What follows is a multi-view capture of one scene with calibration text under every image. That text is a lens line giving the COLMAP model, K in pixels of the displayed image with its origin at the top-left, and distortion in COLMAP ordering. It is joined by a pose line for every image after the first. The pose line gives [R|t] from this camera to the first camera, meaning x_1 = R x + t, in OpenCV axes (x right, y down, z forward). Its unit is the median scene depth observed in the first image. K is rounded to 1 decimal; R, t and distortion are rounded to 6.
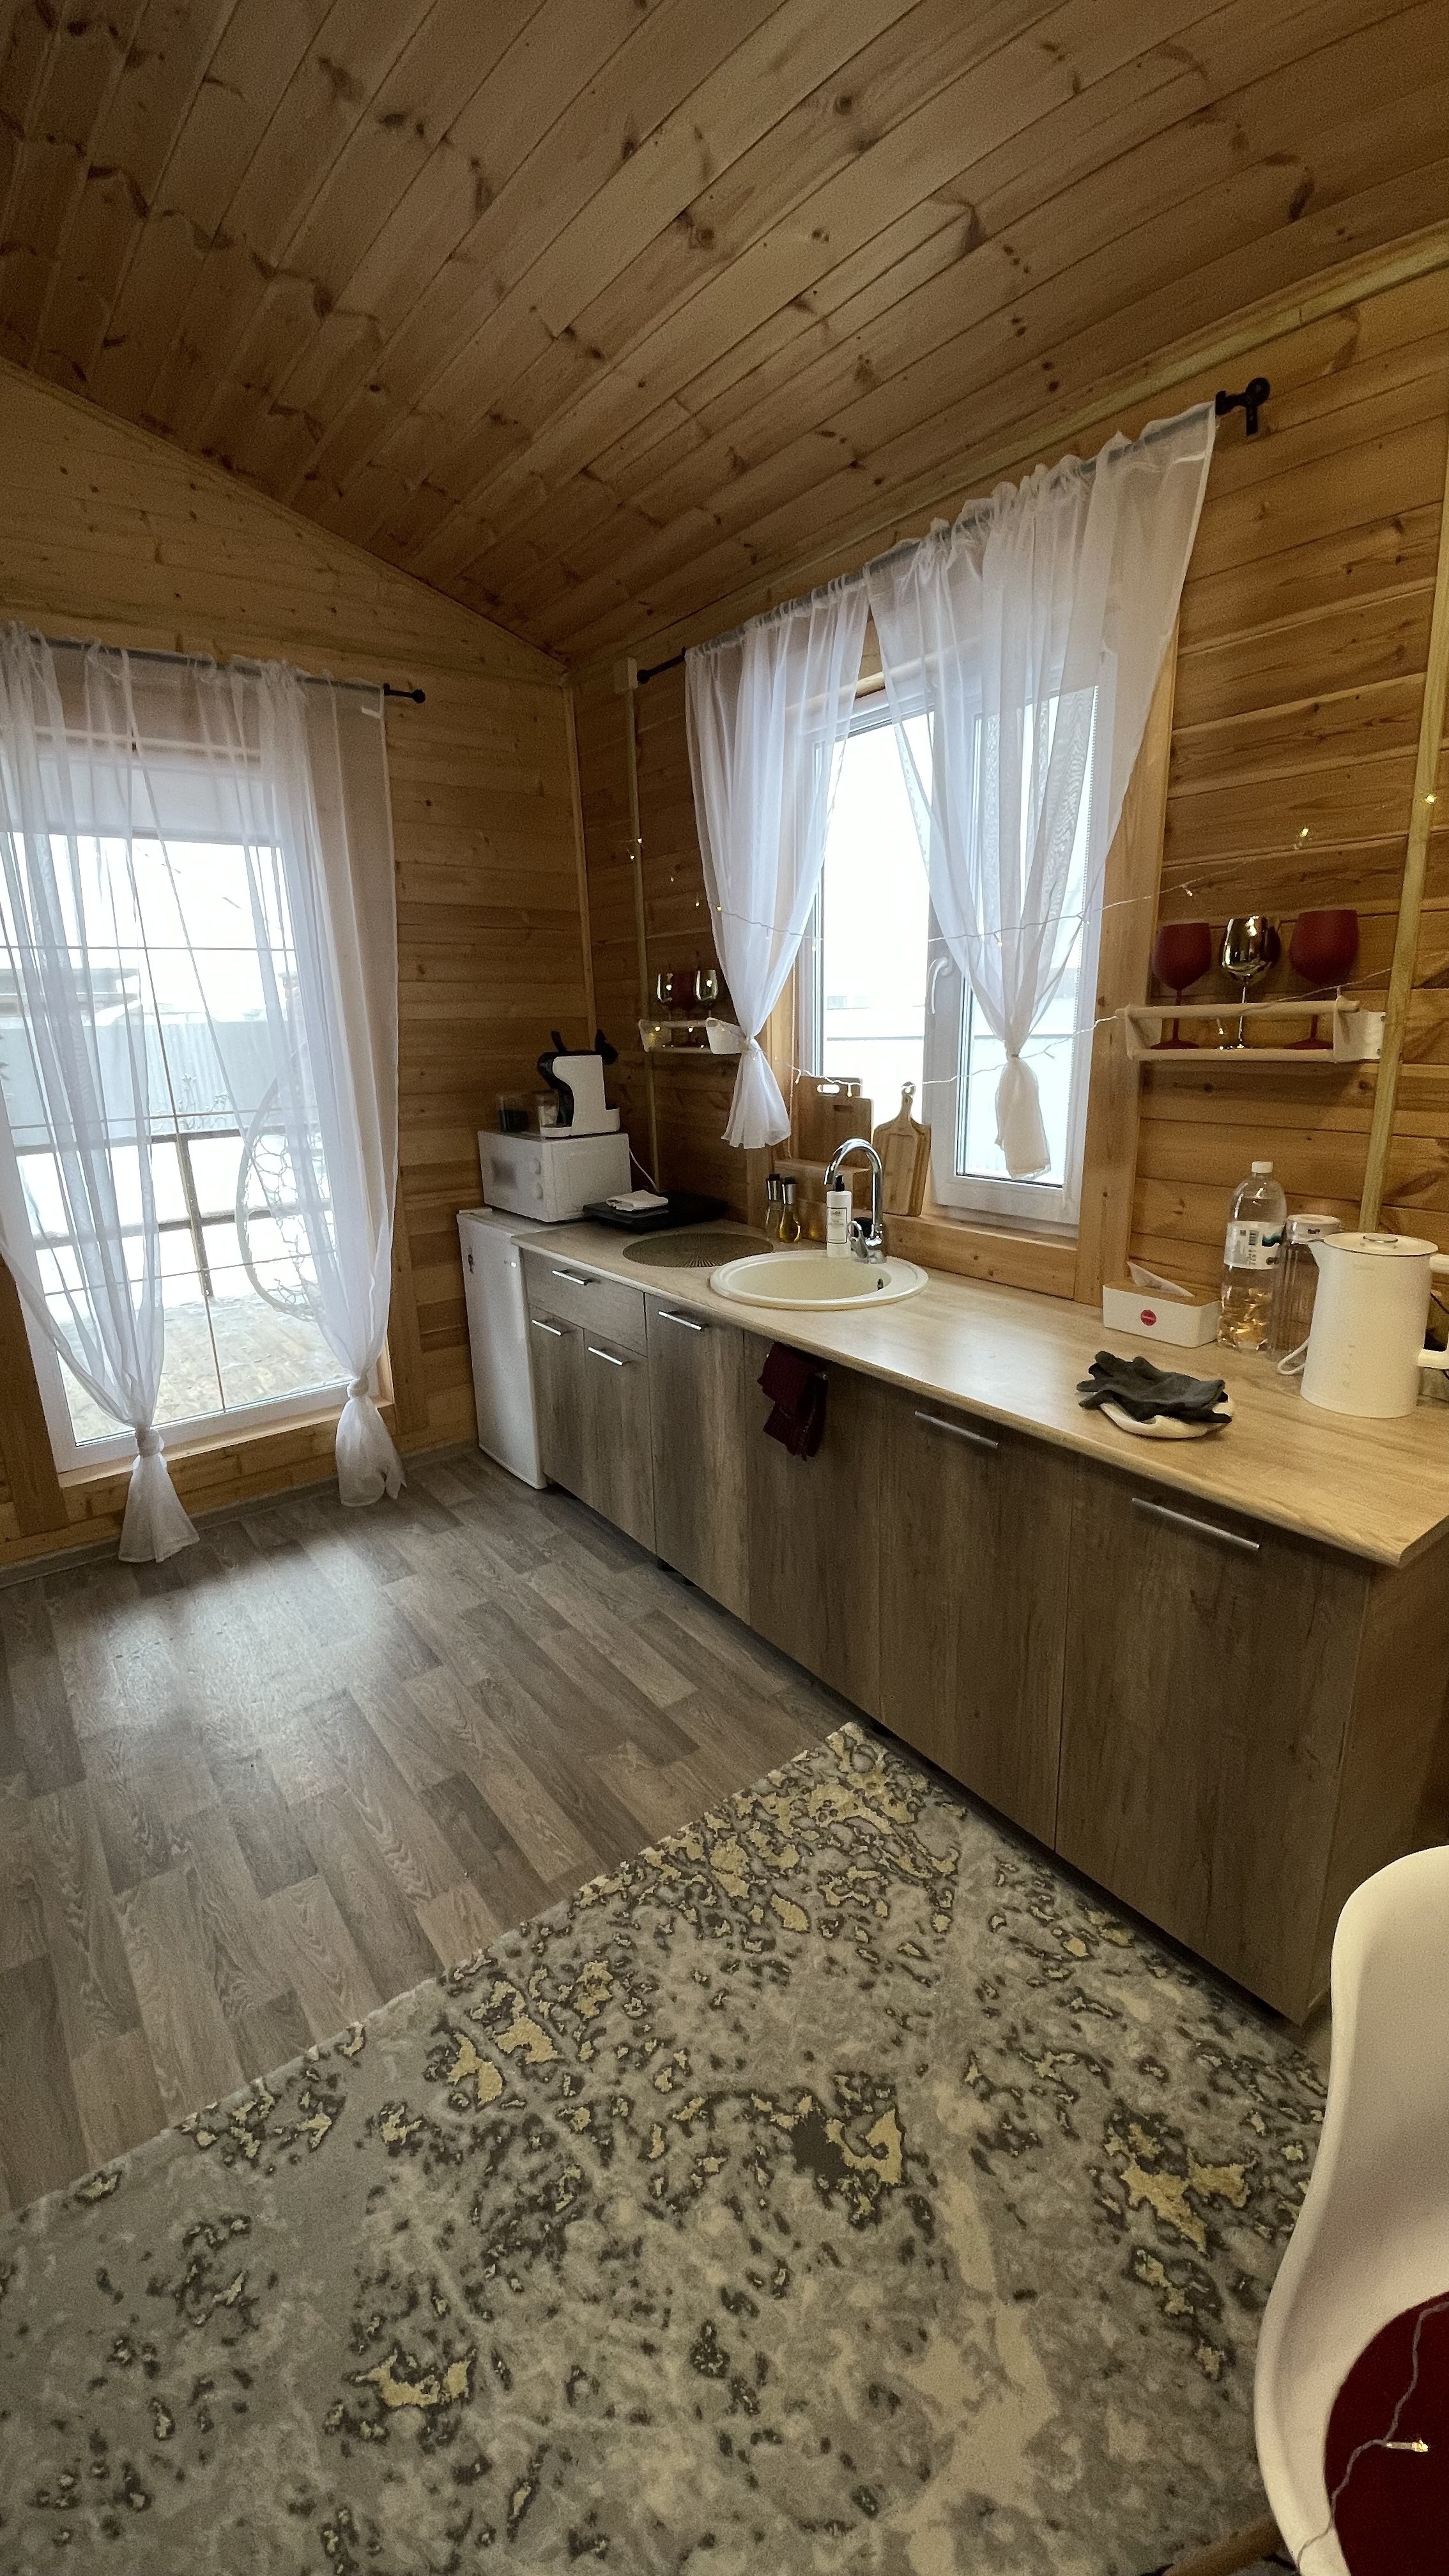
lens RADIAL K [[1066.6, 0, 724.5], [0, 1066.6, 1288.0], [0, 0, 1]] dist [0.058887, -0.051979]
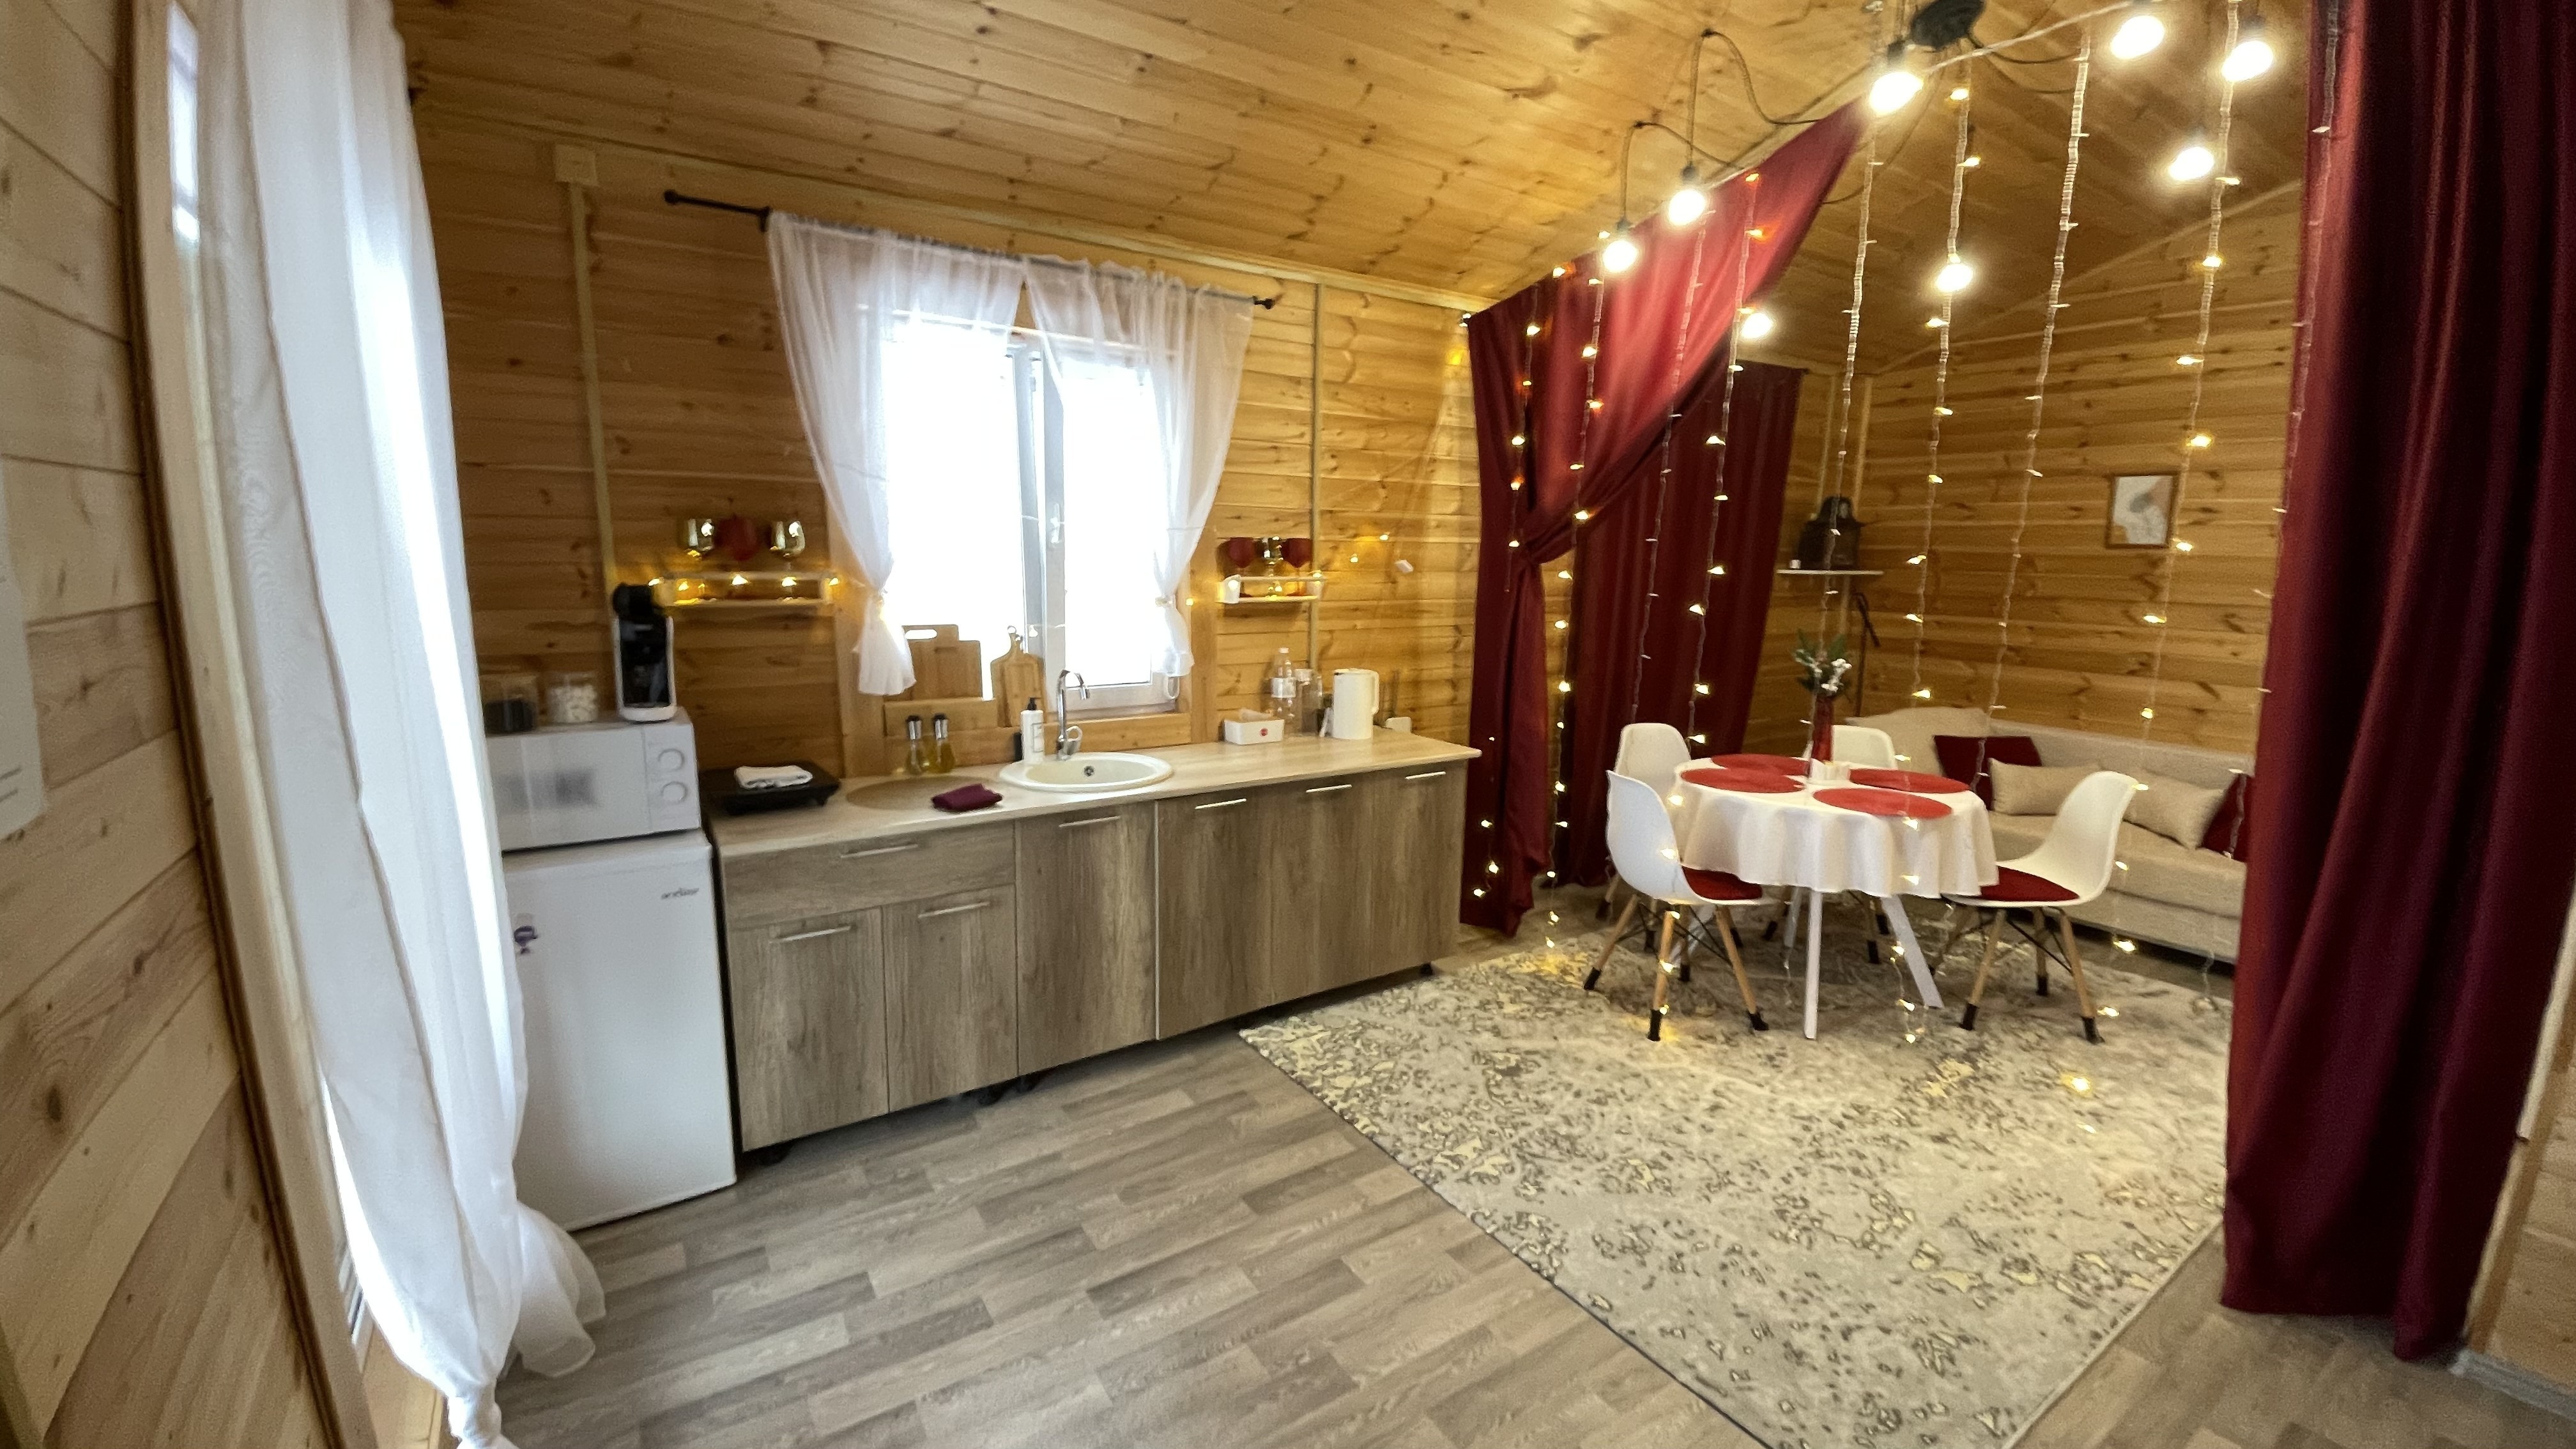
lens RADIAL K [[1066.6, 0, 1288.0], [0, 1066.6, 724.5], [0, 0, 1]] dist [0.058887, -0.051979]
pose [[0.038152, -0.135202, 0.990083, -1.624902], [0.243284, 0.962249, 0.122027, -0.221387], [-0.969204, 0.236216, 0.069604, 0.895804]]
